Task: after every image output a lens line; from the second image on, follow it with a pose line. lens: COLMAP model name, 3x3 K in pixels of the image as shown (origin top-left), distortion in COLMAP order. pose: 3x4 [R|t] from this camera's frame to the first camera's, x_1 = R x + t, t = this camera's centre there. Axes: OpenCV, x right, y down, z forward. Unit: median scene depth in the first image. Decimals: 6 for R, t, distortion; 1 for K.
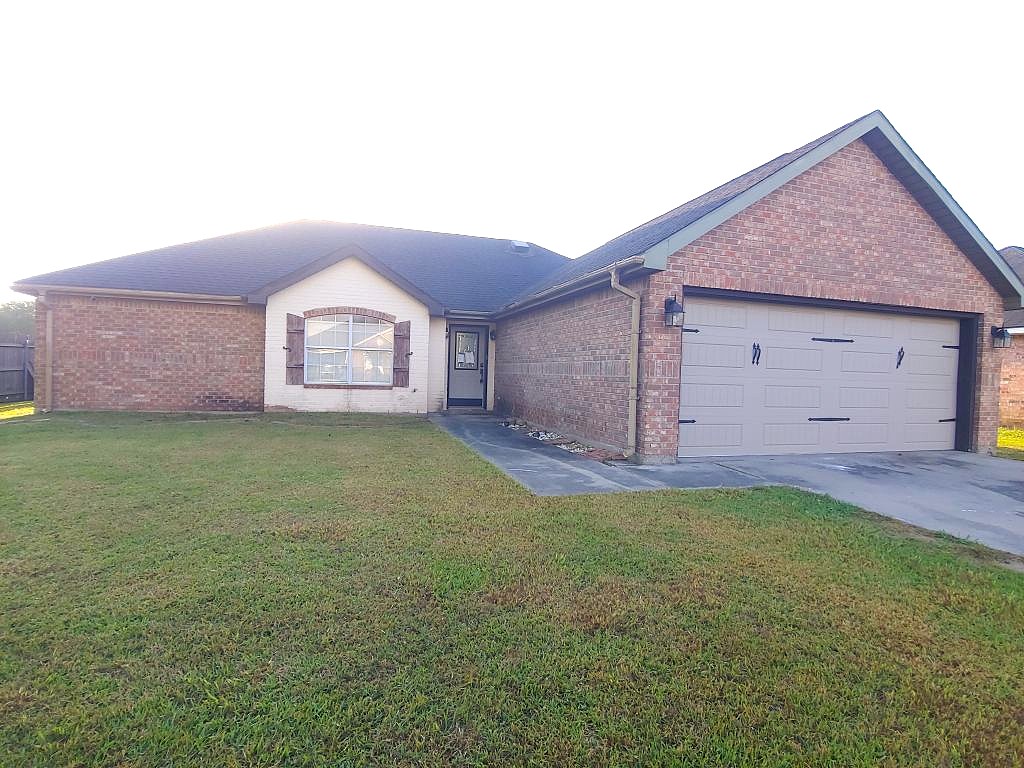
lens RADIAL K [[518.8, 0, 513.6], [0, 518.8, 386.1], [0, 0, 1]] dist [-0.011777, -0.000734]
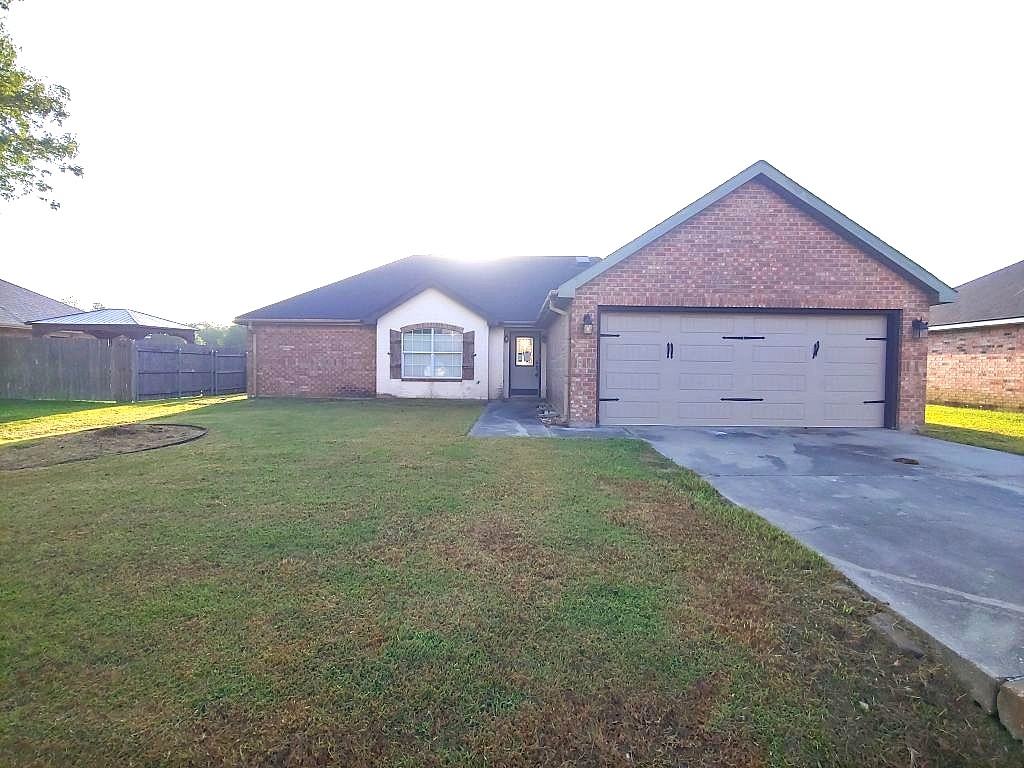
lens RADIAL K [[518.8, 0, 513.6], [0, 518.8, 386.1], [0, 0, 1]] dist [-0.011777, -0.000734]
pose [[0.954860, -0.006825, -0.296977, 0.372505], [0.008073, 0.999963, 0.002978, 0.018550], [0.296945, -0.005241, 0.954880, -0.326220]]
